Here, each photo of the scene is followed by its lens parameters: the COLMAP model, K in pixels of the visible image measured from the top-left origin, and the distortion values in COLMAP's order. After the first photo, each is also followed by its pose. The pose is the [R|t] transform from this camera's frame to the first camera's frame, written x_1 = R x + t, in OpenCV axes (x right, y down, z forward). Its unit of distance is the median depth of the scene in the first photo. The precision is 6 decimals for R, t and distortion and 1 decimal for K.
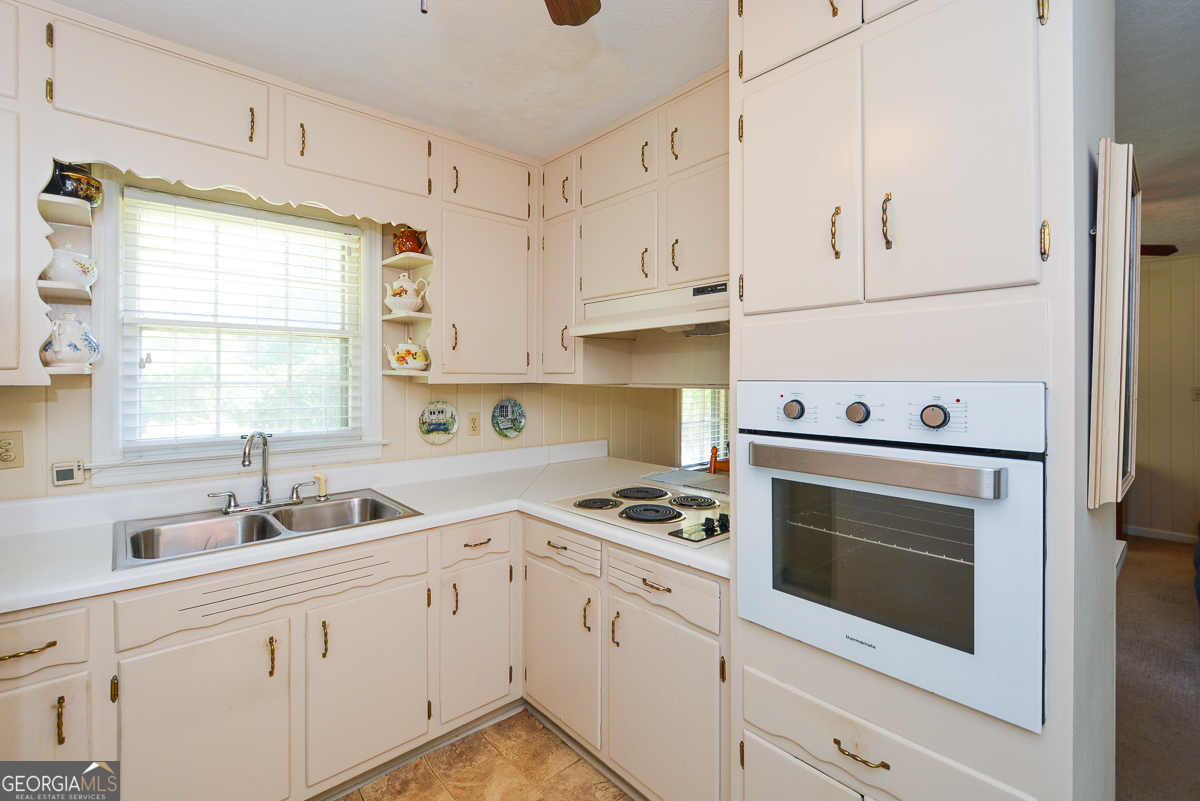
lens RADIAL K [[533.1, 0, 628.6], [0, 533.1, 376.1], [0, 0, 1]] dist [0.001487, -0.000037]
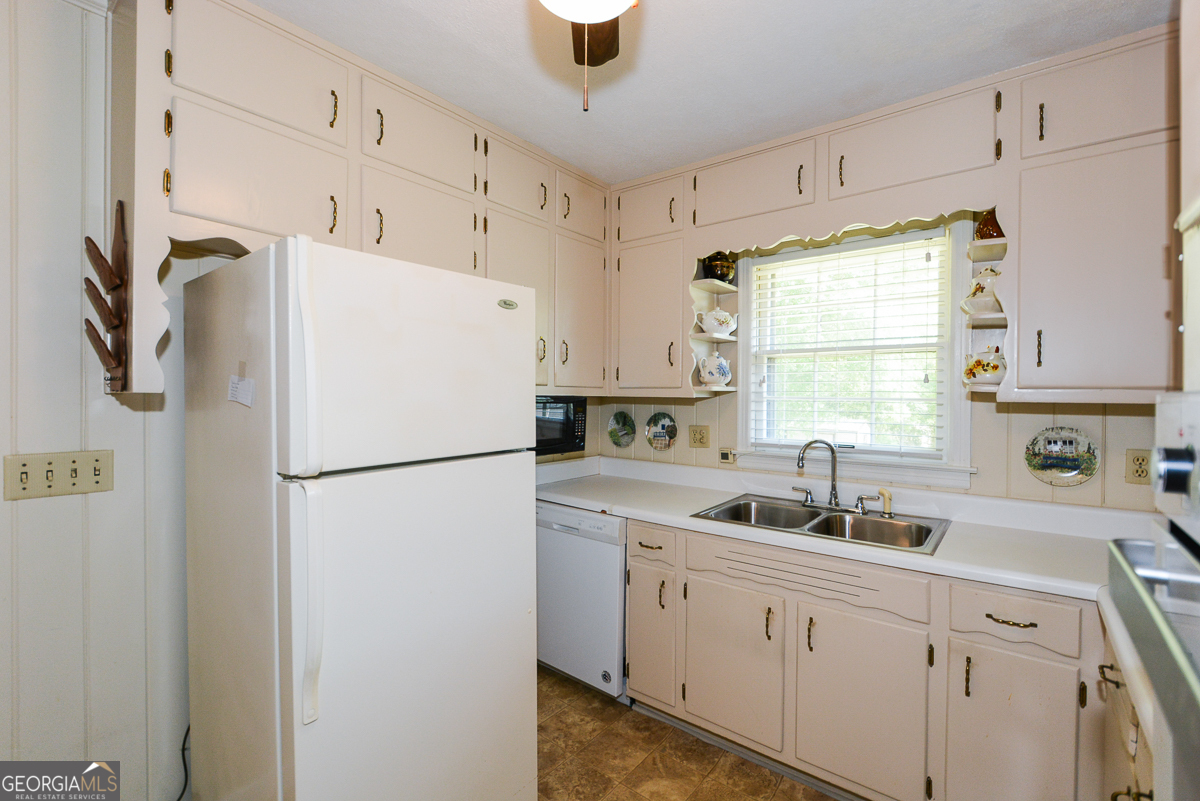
lens RADIAL K [[533.1, 0, 604.0], [0, 533.1, 403.3], [0, 0, 1]] dist [0.001487, -0.000037]
pose [[0.144453, 0.017171, -0.989363, 0.366973], [-0.003234, 0.999852, 0.016881, 0.005556], [0.989506, 0.000761, 0.144487, 0.360801]]
